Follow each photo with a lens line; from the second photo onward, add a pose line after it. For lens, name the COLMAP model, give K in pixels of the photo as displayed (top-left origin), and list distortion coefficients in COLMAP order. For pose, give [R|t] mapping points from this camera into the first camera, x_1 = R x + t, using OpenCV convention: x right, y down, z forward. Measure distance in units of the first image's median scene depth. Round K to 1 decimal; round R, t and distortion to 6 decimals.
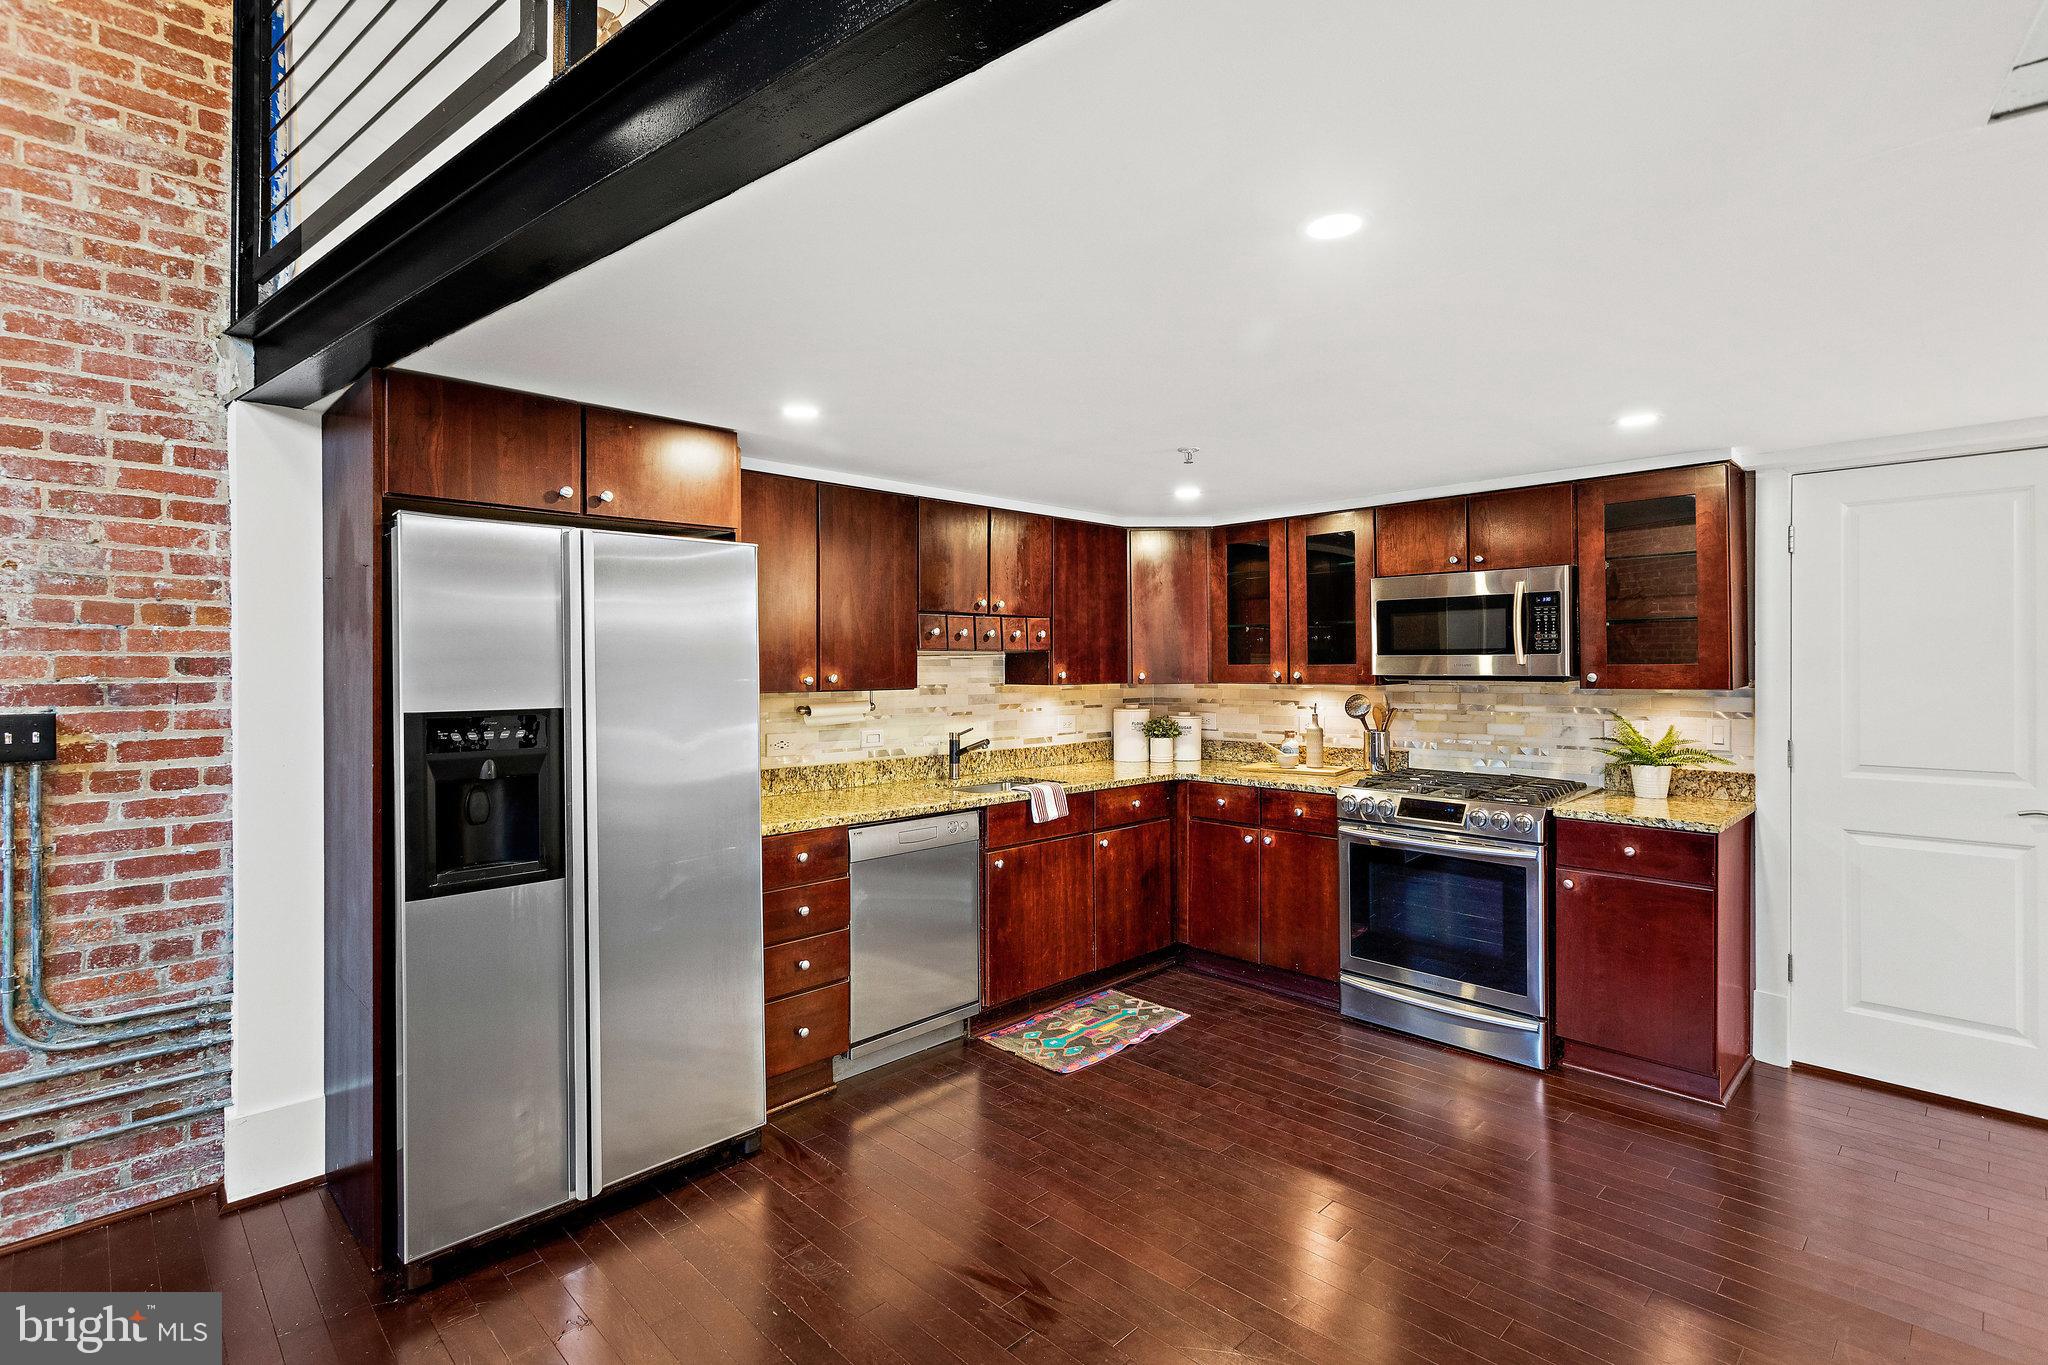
lens RADIAL K [[970.7, 0, 1019.6], [0, 970.7, 665.2], [0, 0, 1]] dist [0.001401, 0.002993]
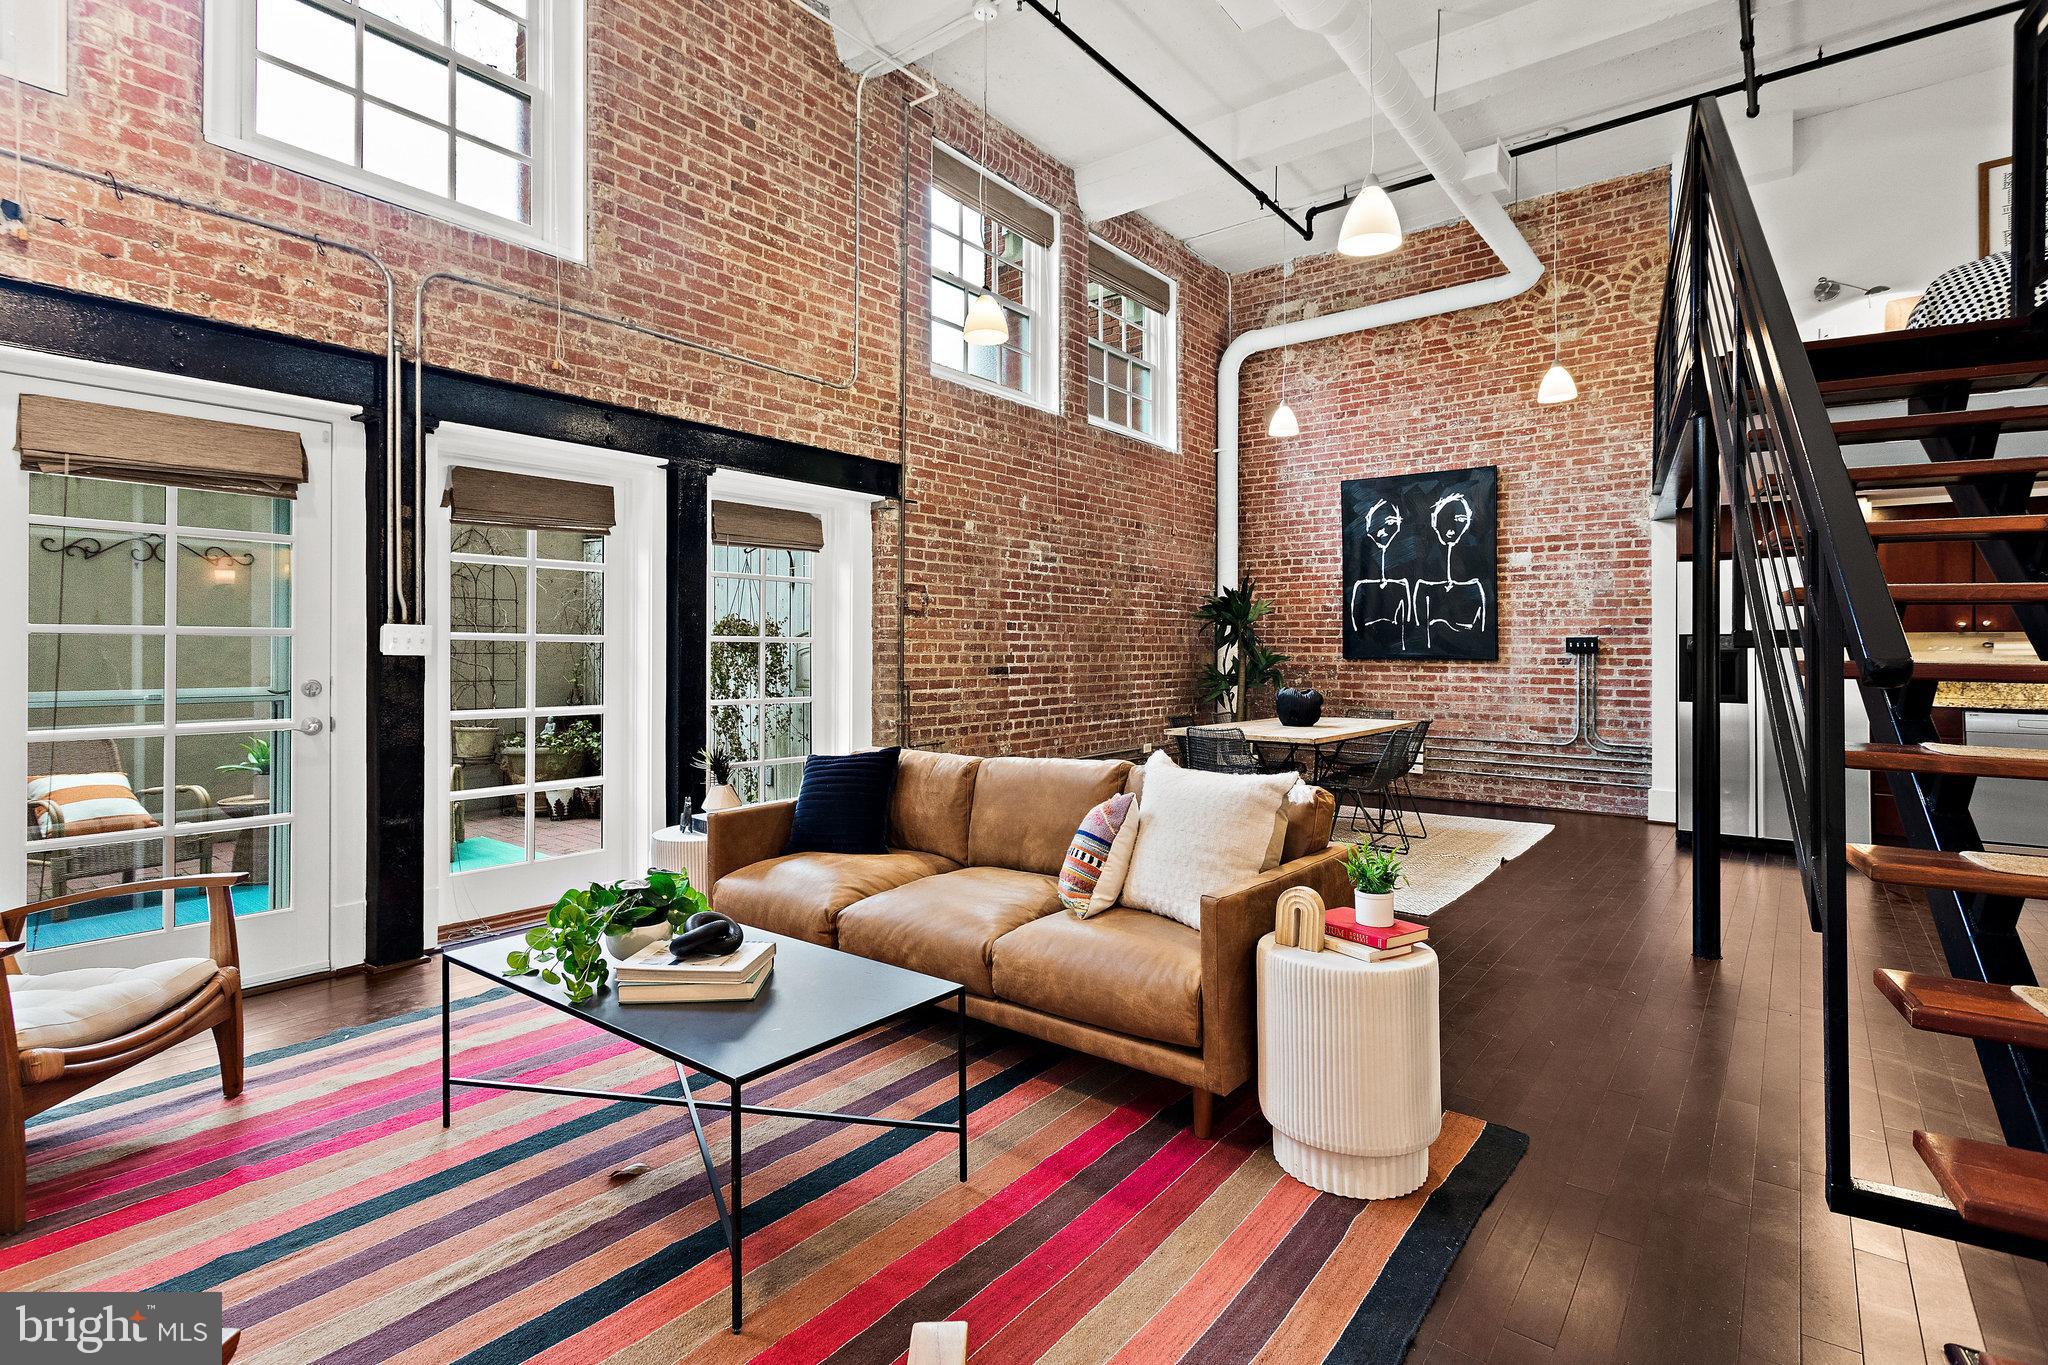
lens RADIAL K [[970.7, 0, 1022.6], [0, 970.7, 638.3], [0, 0, 1]] dist [0.001401, 0.002993]
pose [[0.118131, -0.006030, -0.992980, 1.211499], [-0.004990, 0.999965, -0.006666, 0.056108], [0.992985, 0.005742, 0.118097, -0.758804]]
